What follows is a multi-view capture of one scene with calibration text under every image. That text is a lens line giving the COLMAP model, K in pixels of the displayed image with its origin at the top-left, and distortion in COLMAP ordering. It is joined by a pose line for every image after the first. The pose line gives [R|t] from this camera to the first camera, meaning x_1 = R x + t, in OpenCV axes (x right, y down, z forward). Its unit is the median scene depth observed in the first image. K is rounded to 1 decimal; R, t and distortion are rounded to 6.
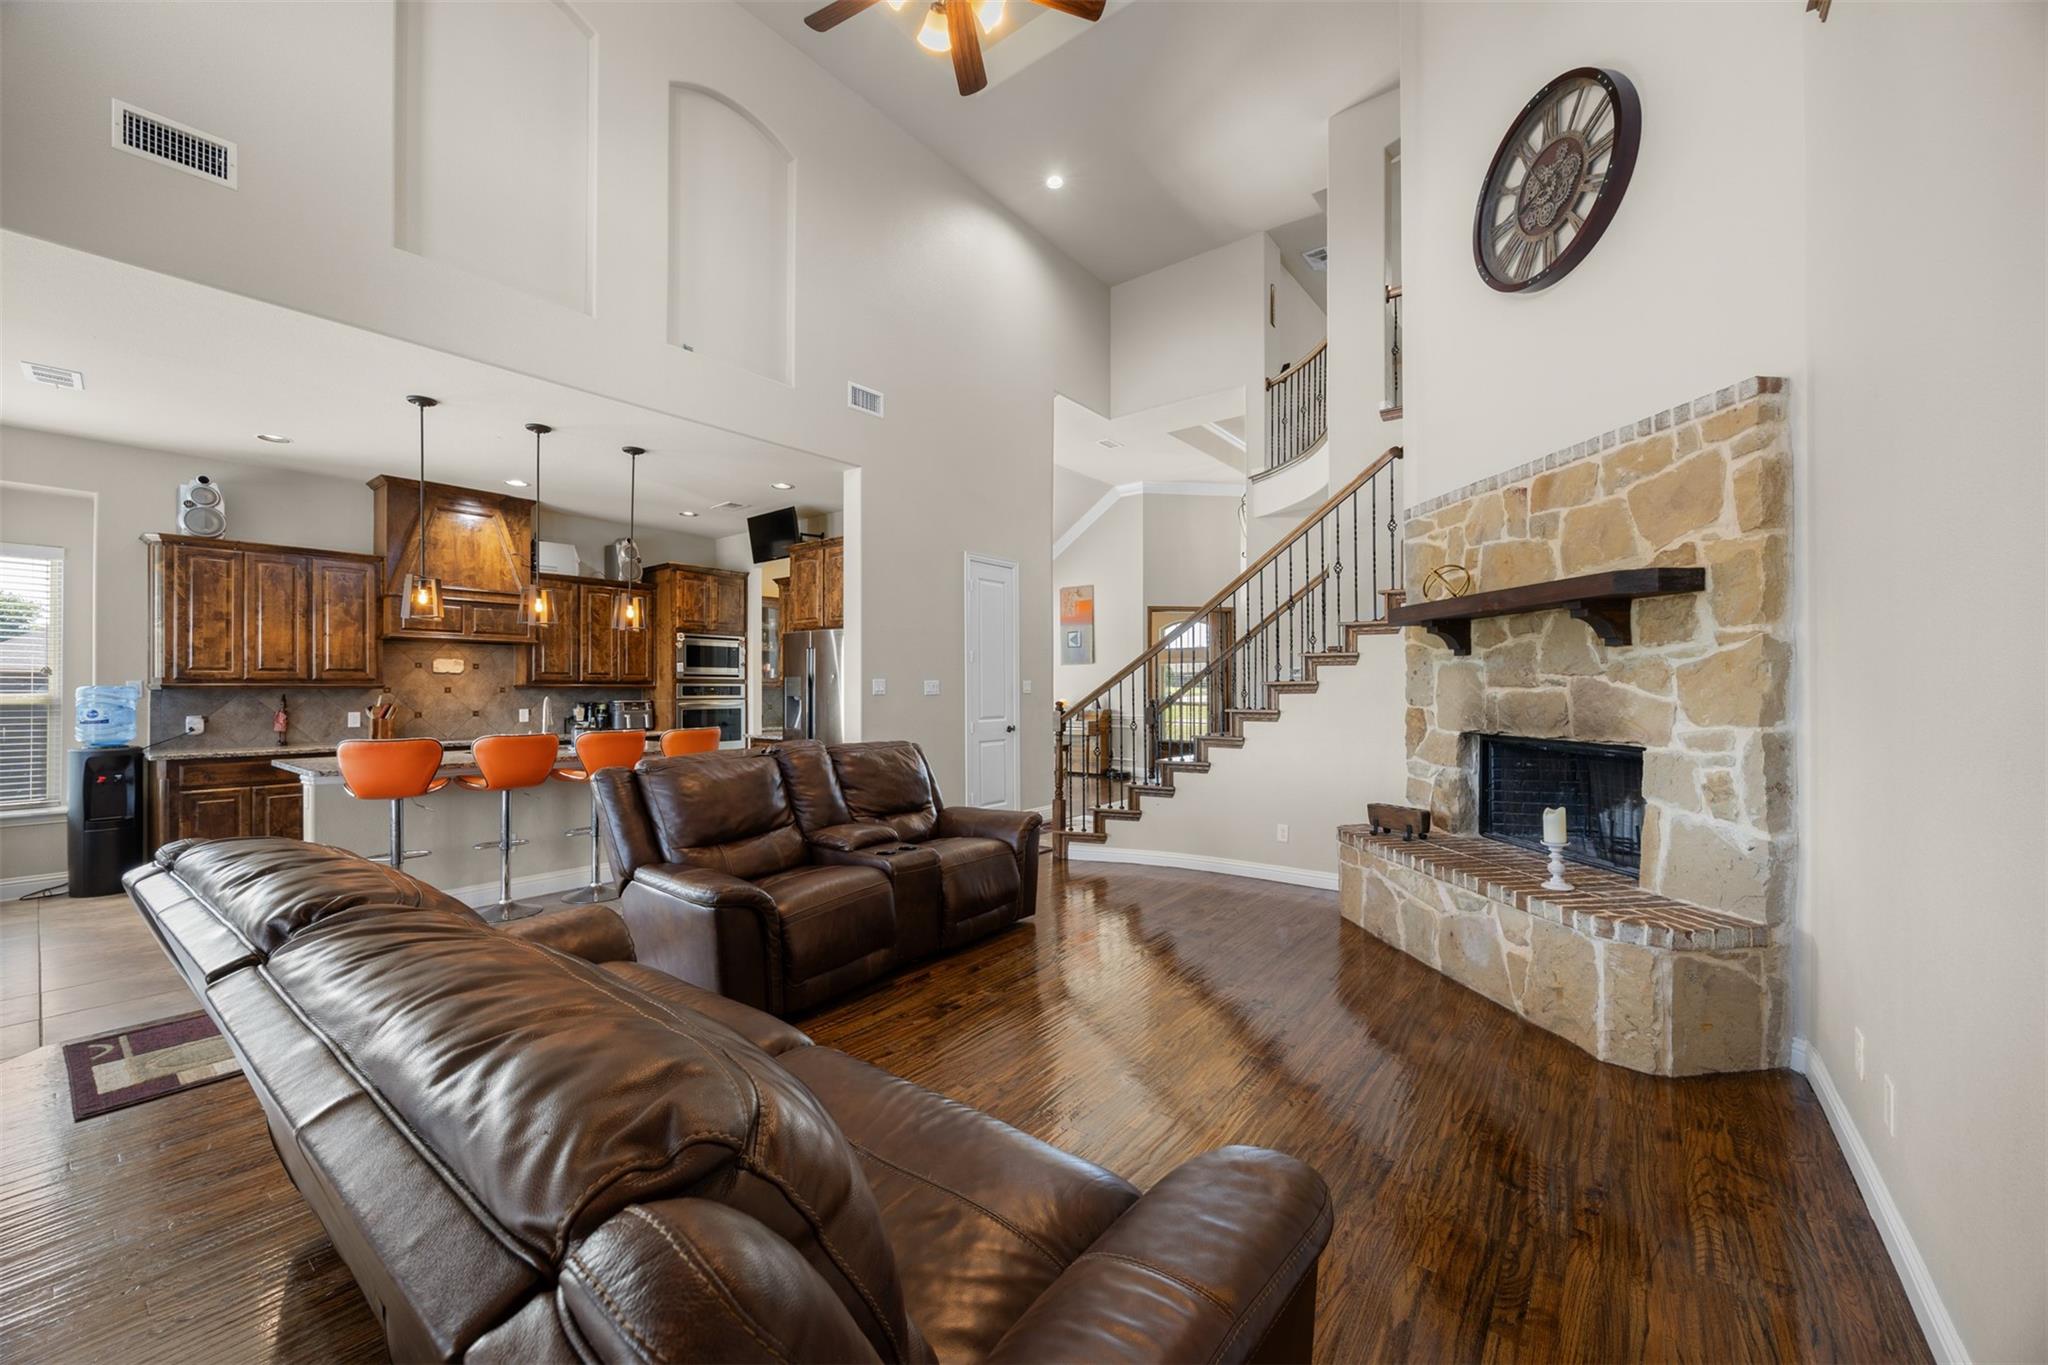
lens RADIAL K [[781.0, 0, 1032.4], [0, 781.0, 683.0], [0, 0, 1]] dist [-0.003216, -0.000501]
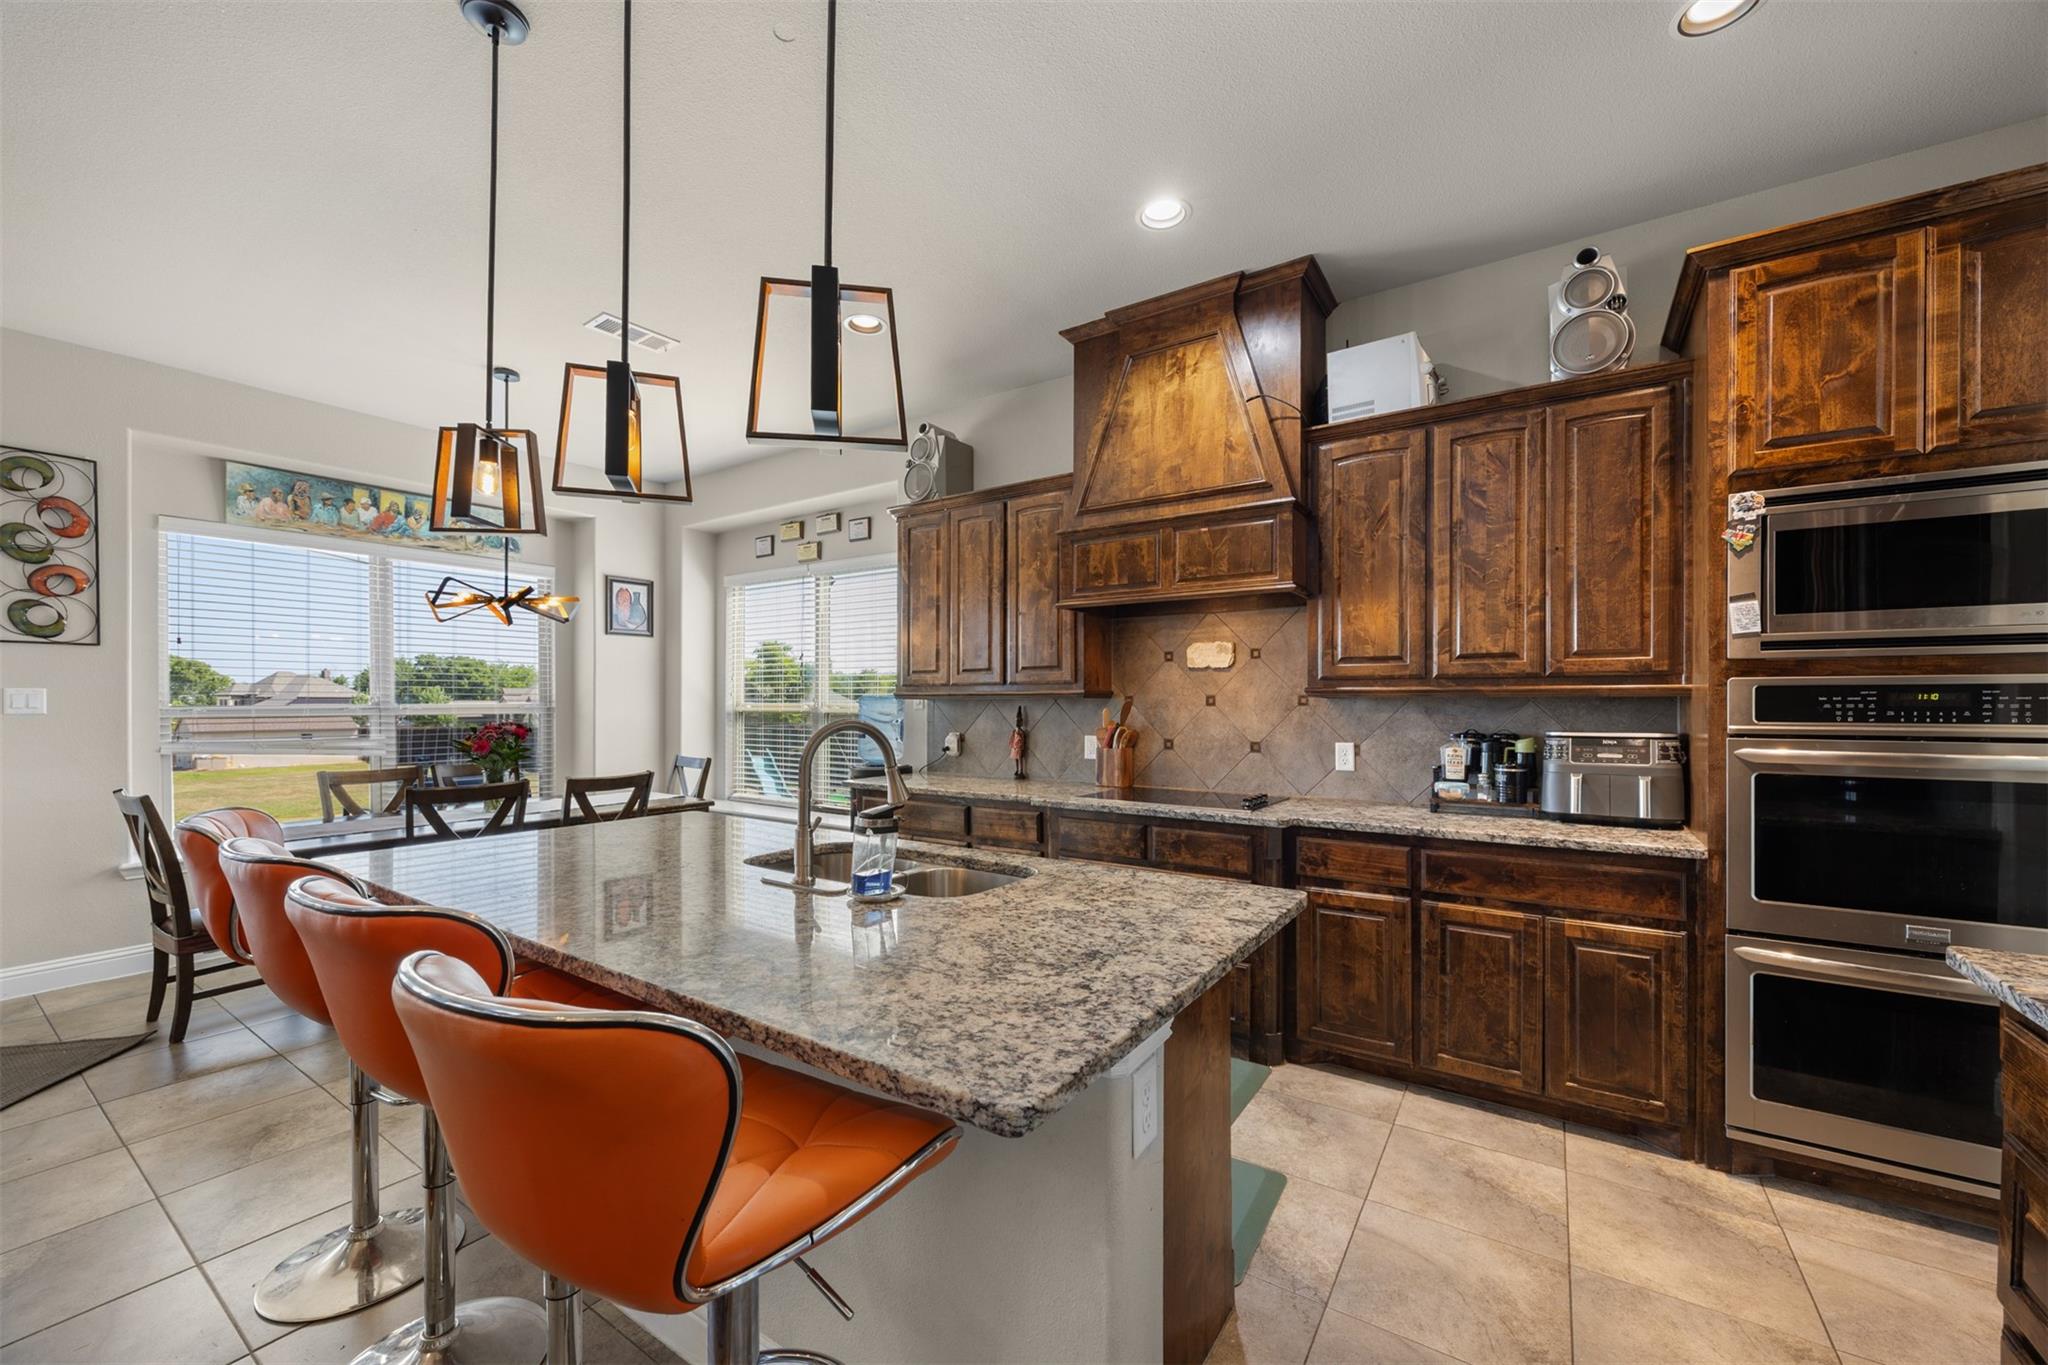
lens RADIAL K [[781.0, 0, 1016.1], [0, 781.0, 703.8], [0, 0, 1]] dist [-0.003216, -0.000501]
pose [[0.067966, 0.004316, -0.997678, -0.331413], [0.008212, 0.999954, 0.004885, 0.011575], [0.997654, -0.008525, 0.067928, 1.232507]]
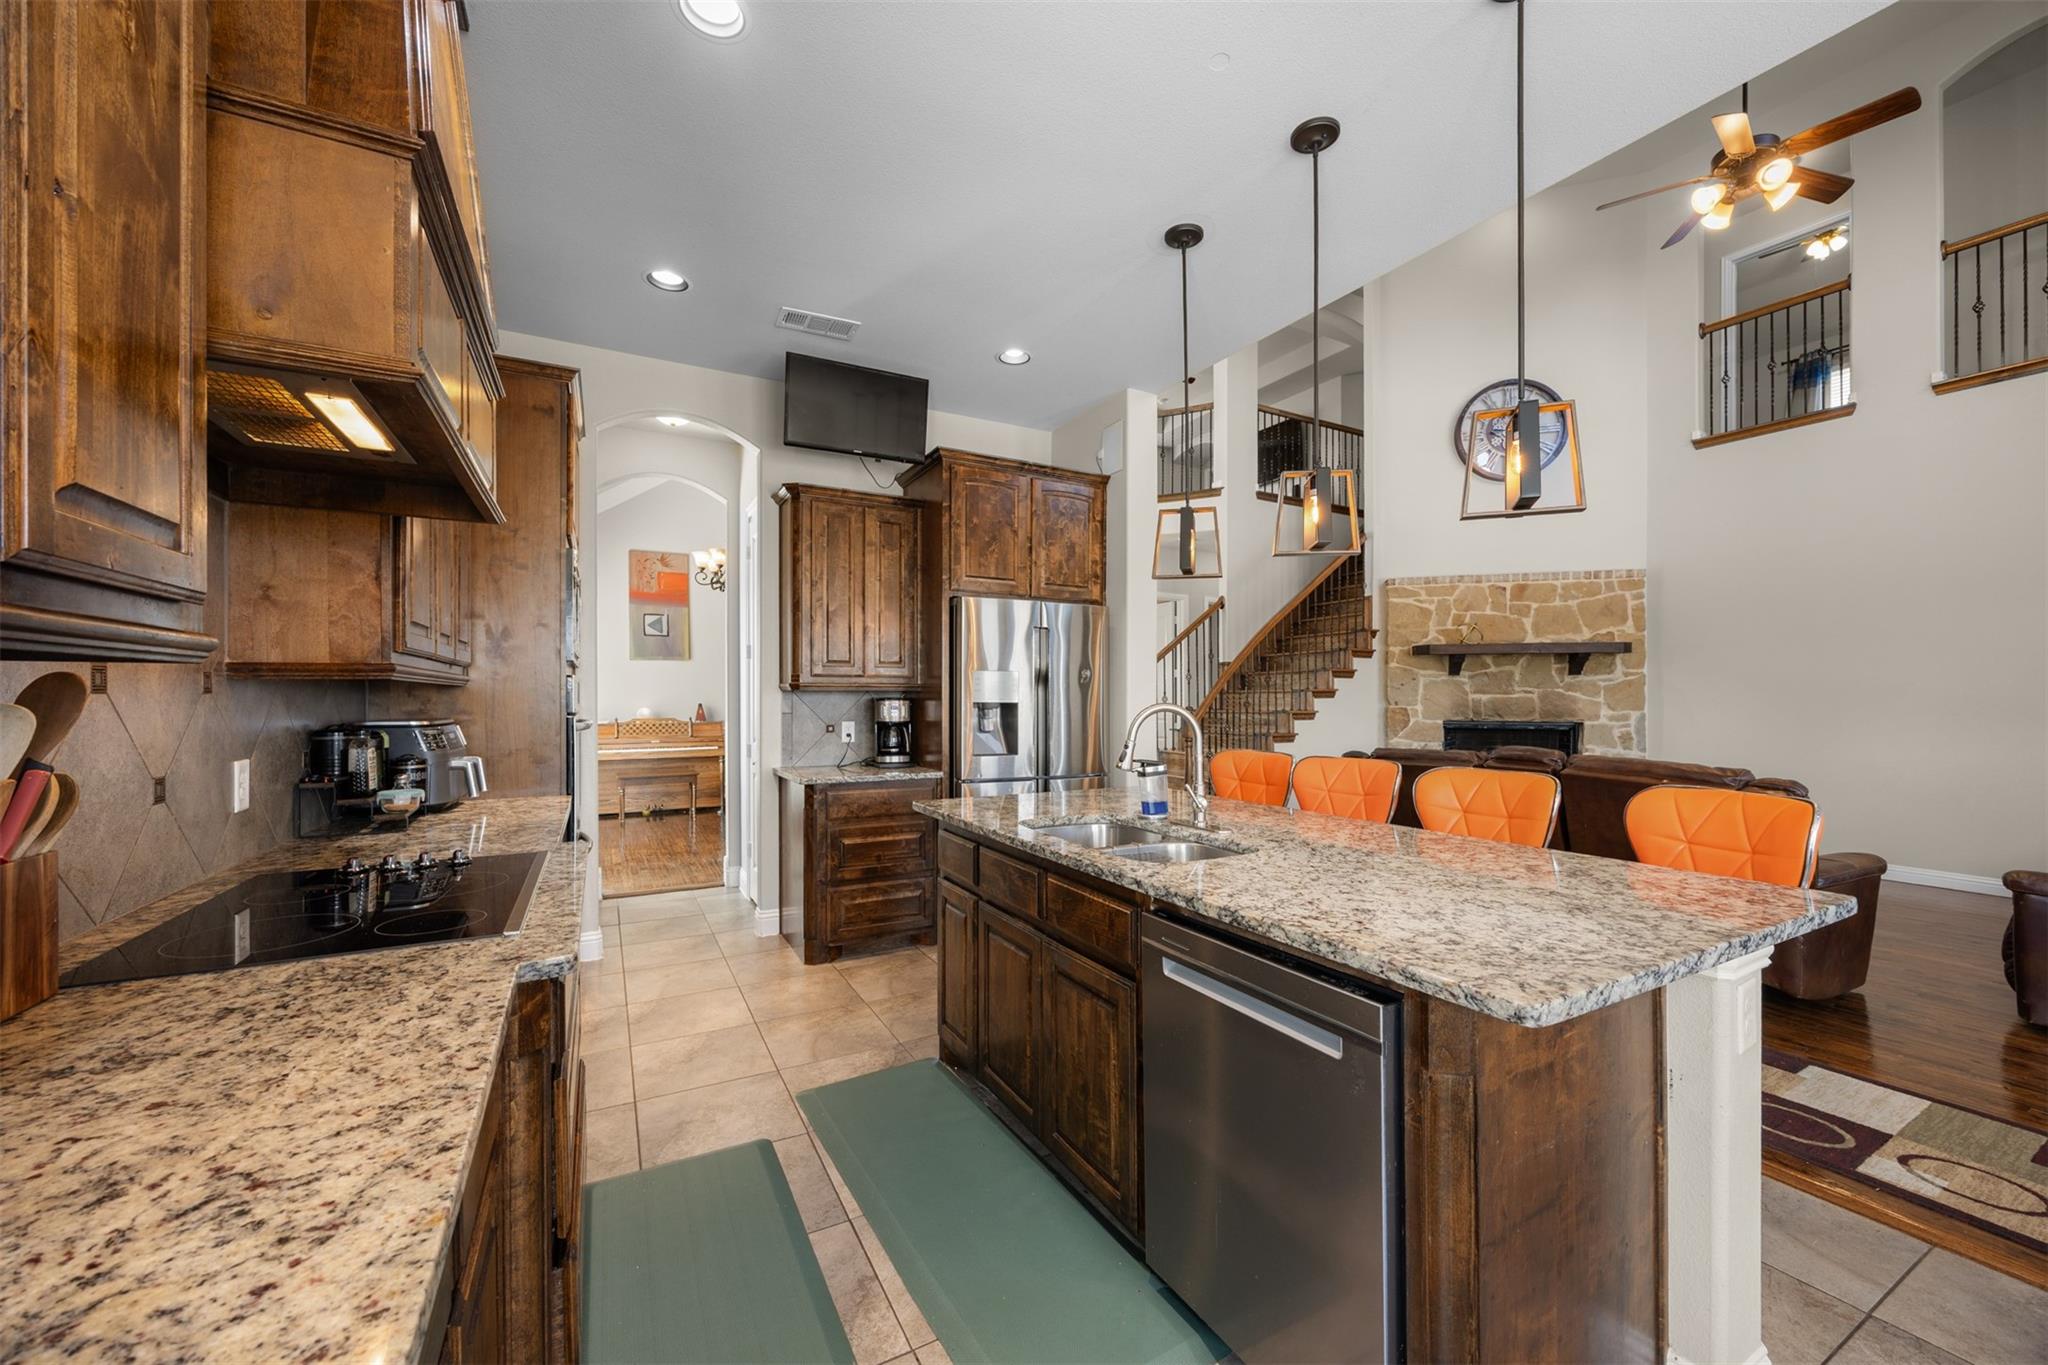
lens RADIAL K [[781.0, 0, 1026.0], [0, 781.0, 698.2], [0, 0, 1]] dist [-0.003216, -0.000501]
pose [[0.398621, 0.002010, 0.917113, -1.240181], [-0.009355, 0.999954, 0.001874, 0.017625], [-0.917068, -0.009327, 0.398622, 1.057483]]
